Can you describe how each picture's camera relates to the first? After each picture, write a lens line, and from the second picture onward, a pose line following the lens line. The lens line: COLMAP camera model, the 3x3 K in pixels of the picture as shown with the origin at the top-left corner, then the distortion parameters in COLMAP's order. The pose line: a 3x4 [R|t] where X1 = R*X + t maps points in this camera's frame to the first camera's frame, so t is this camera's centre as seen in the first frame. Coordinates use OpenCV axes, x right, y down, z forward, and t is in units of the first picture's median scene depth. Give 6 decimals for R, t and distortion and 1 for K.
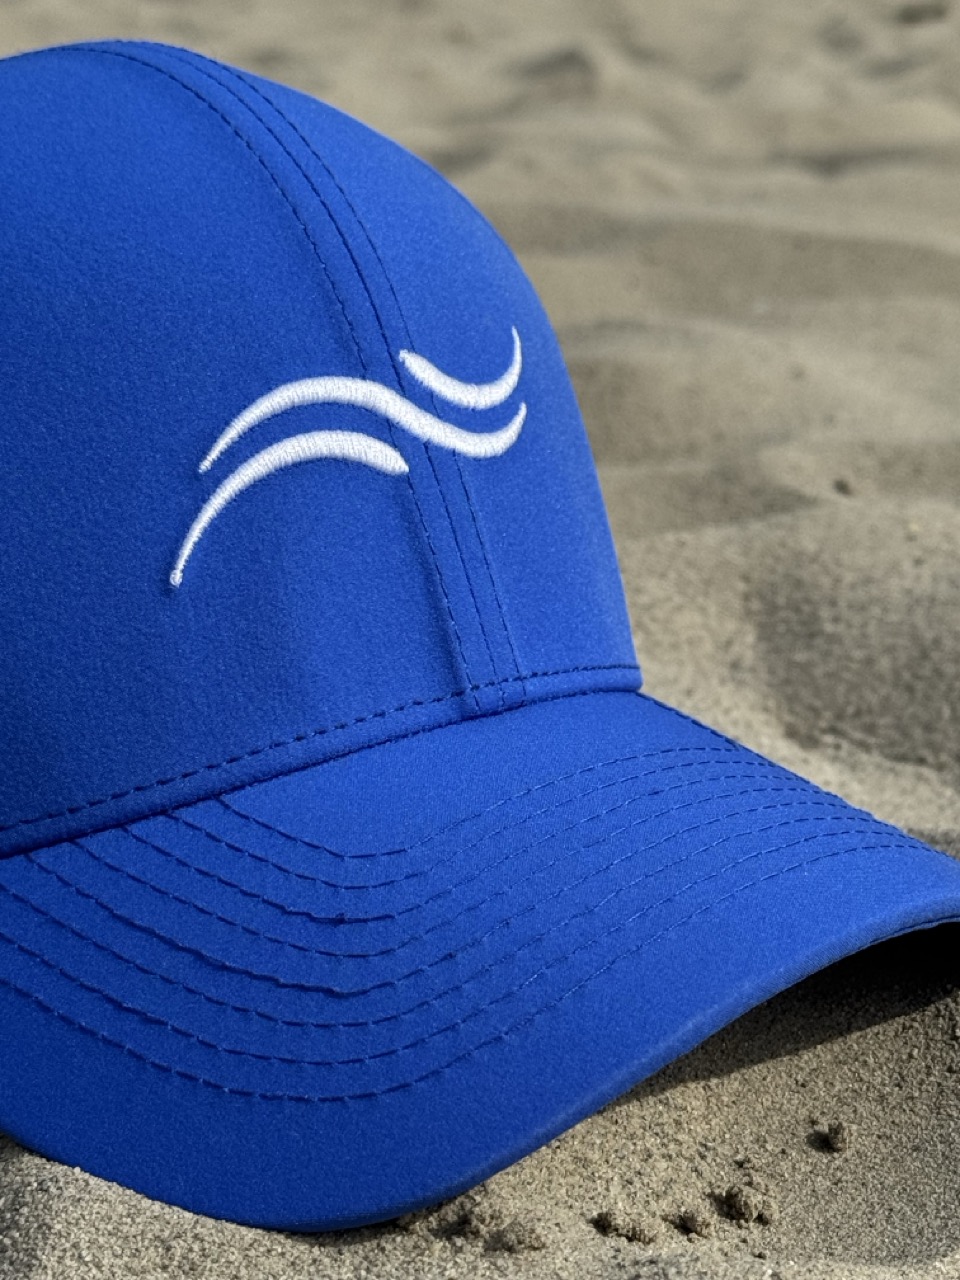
lens RADIAL K [[2992.4, 0, 556.1], [0, 2992.4, 638.3], [0, 0, 1]] dist [0.150287, -0.150285]
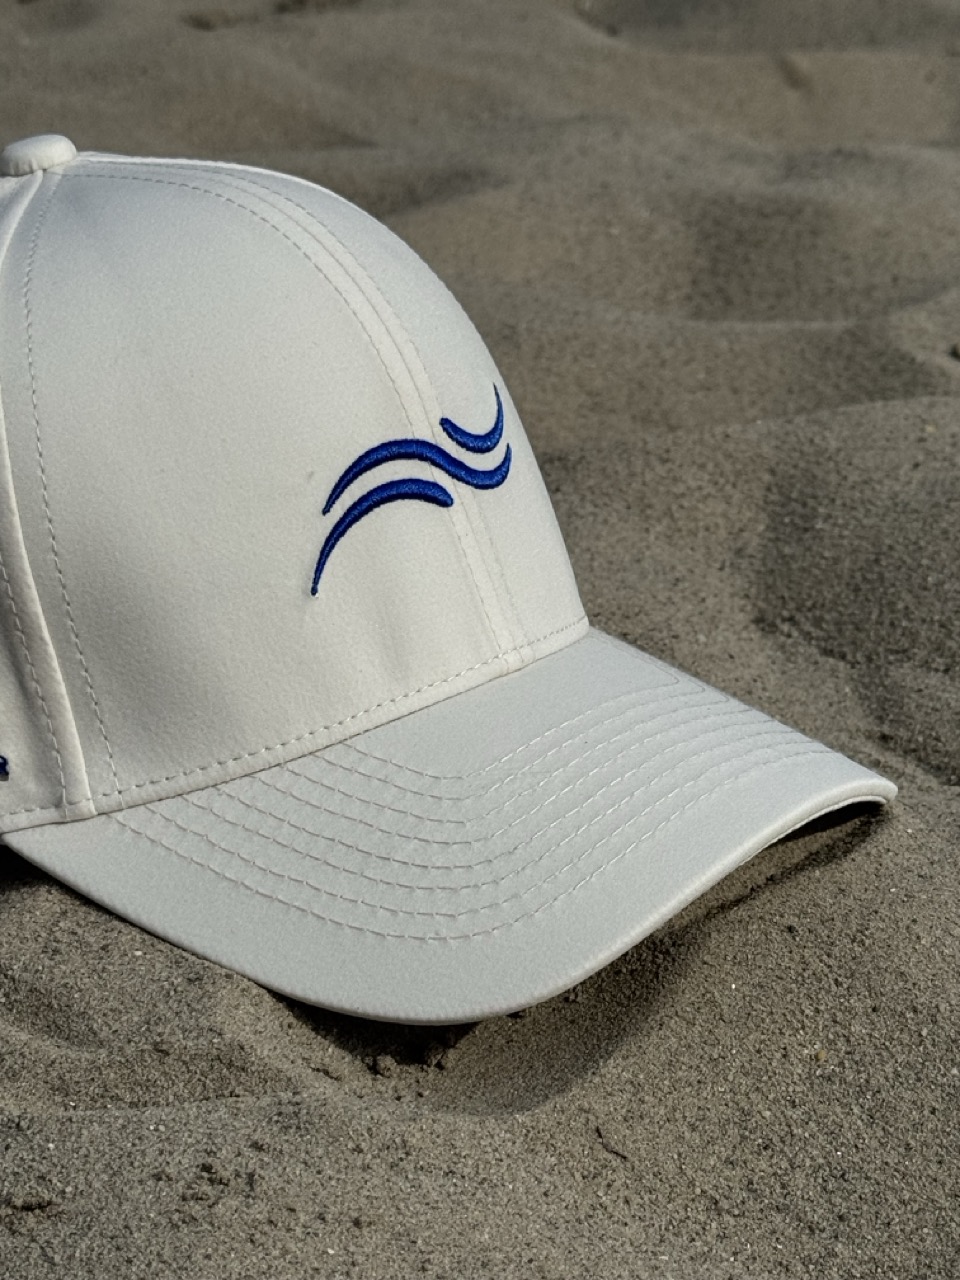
lens RADIAL K [[3011.6, 0, 497.1], [0, 3011.6, 644.5], [0, 0, 1]] dist [0.119525, 0.508969]
pose [[0.973887, 0.066827, -0.216975, 0.245141], [-0.036401, 0.989296, 0.141312, -0.129881], [0.224095, -0.129724, 0.965895, -0.218697]]
